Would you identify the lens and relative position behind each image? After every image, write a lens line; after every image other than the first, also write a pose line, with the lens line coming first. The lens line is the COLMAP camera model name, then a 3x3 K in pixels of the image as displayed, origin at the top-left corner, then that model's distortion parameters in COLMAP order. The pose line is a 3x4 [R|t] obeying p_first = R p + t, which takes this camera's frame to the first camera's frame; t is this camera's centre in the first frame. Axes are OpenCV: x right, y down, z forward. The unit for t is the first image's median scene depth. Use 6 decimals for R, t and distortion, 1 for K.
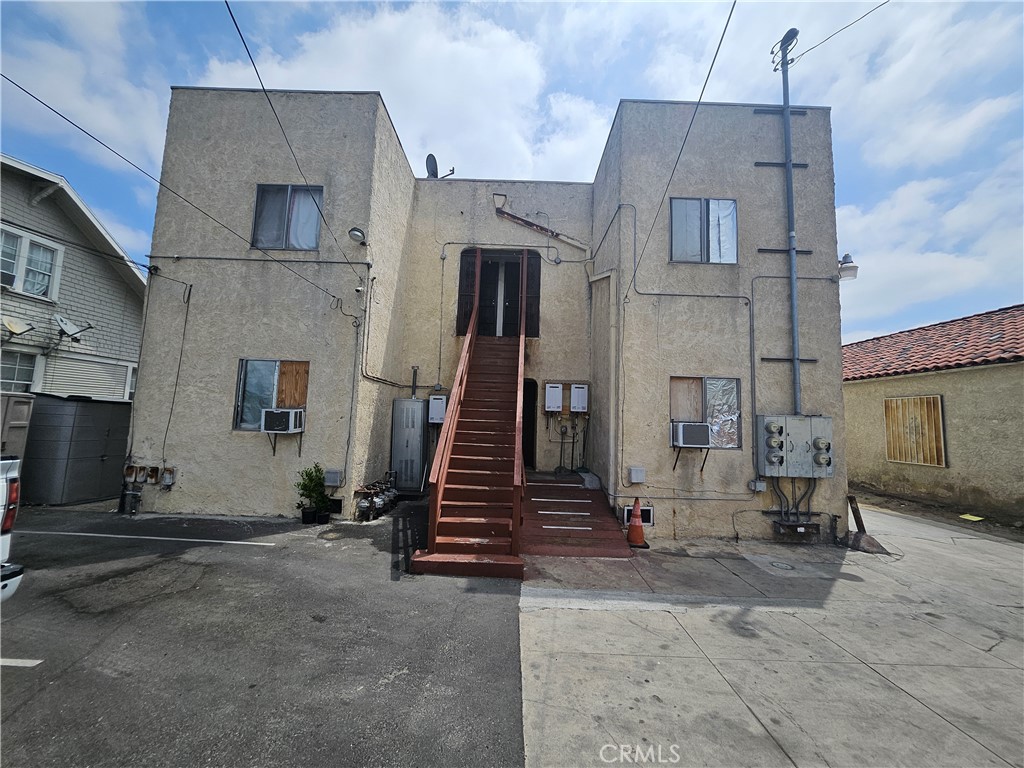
lens RADIAL K [[402.8, 0, 513.1], [0, 402.8, 383.6], [0, 0, 1]] dist [-0.006870, 0.000668]
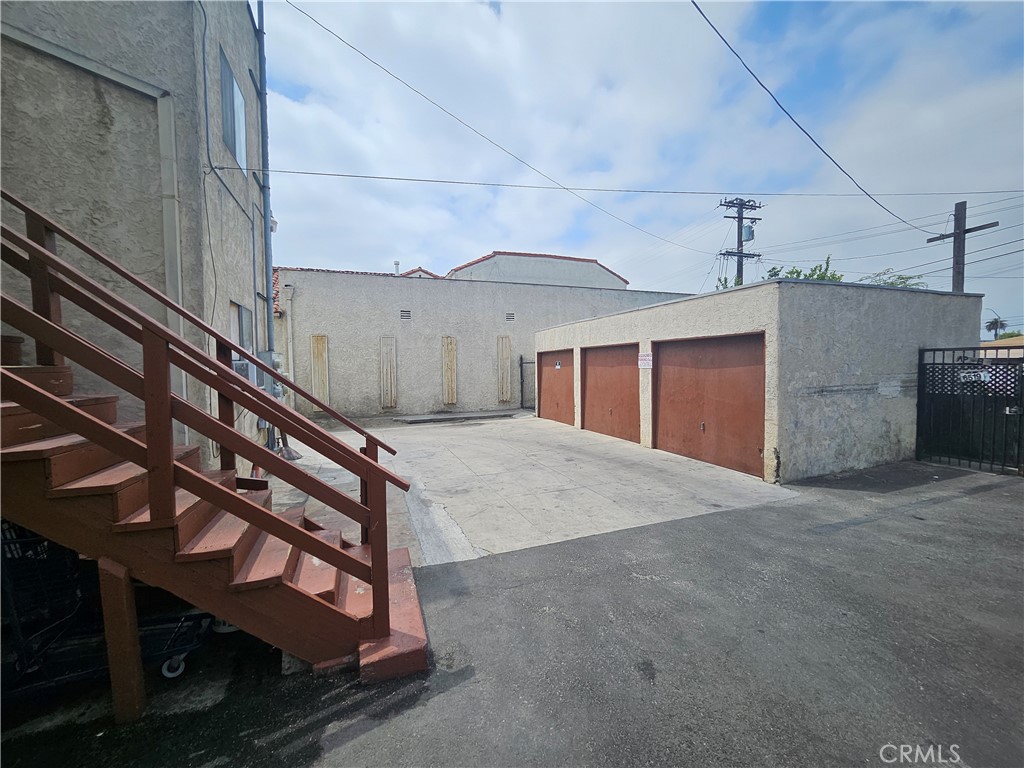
lens RADIAL K [[402.8, 0, 514.8], [0, 402.8, 381.8], [0, 0, 1]] dist [-0.006870, 0.000668]
pose [[-0.365083, -0.064670, 0.928726, -0.610924], [-0.079691, 0.996094, 0.038035, 0.073322], [-0.927558, -0.060125, -0.368810, 0.918297]]
